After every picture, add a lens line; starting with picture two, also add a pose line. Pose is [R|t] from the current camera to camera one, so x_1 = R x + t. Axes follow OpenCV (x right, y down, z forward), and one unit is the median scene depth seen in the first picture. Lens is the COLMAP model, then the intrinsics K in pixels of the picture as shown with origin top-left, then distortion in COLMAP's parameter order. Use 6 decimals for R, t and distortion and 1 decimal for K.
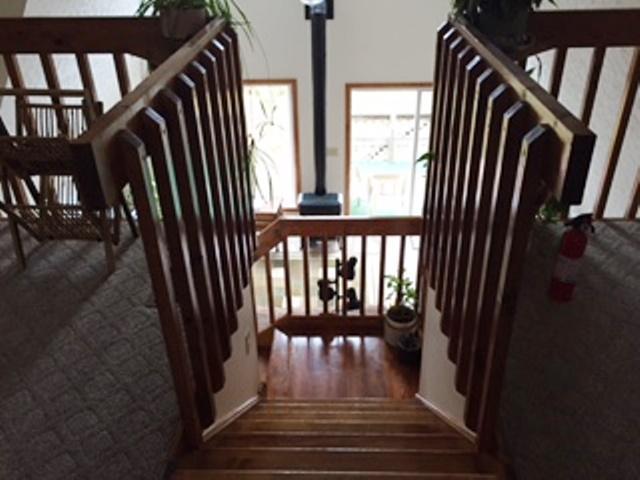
lens RADIAL K [[553.8, 0, 318.9], [0, 553.8, 241.5], [0, 0, 1]] dist [0.060763, -0.063039]
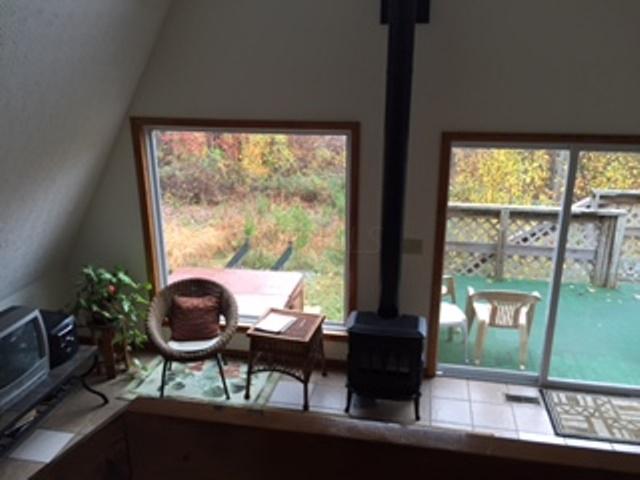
lens RADIAL K [[553.8, 0, 317.6], [0, 553.8, 239.4], [0, 0, 1]] dist [0.060763, -0.063039]
pose [[0.987106, 0.061822, -0.147647, 0.010617], [-0.092707, 0.972754, -0.212496, -0.032385], [0.130488, 0.223444, 0.965943, 0.405957]]
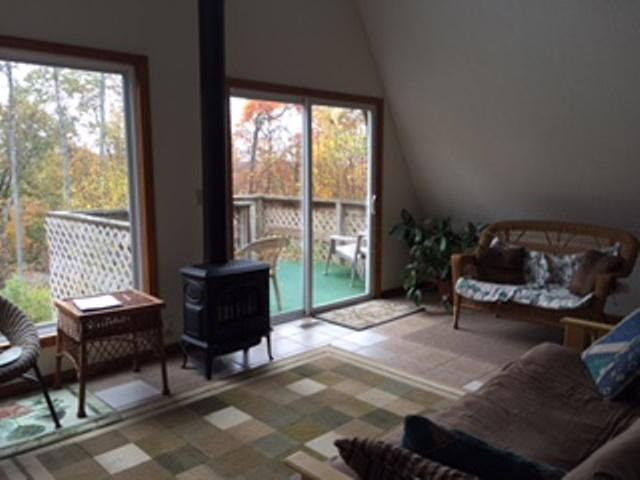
lens RADIAL K [[553.8, 0, 322.3], [0, 553.8, 243.2], [0, 0, 1]] dist [0.060763, -0.063039]
pose [[0.687822, -0.082119, 0.721219, -0.312405], [0.357936, 0.902754, -0.238572, 0.061346], [-0.631492, 0.422246, 0.650328, 0.568159]]
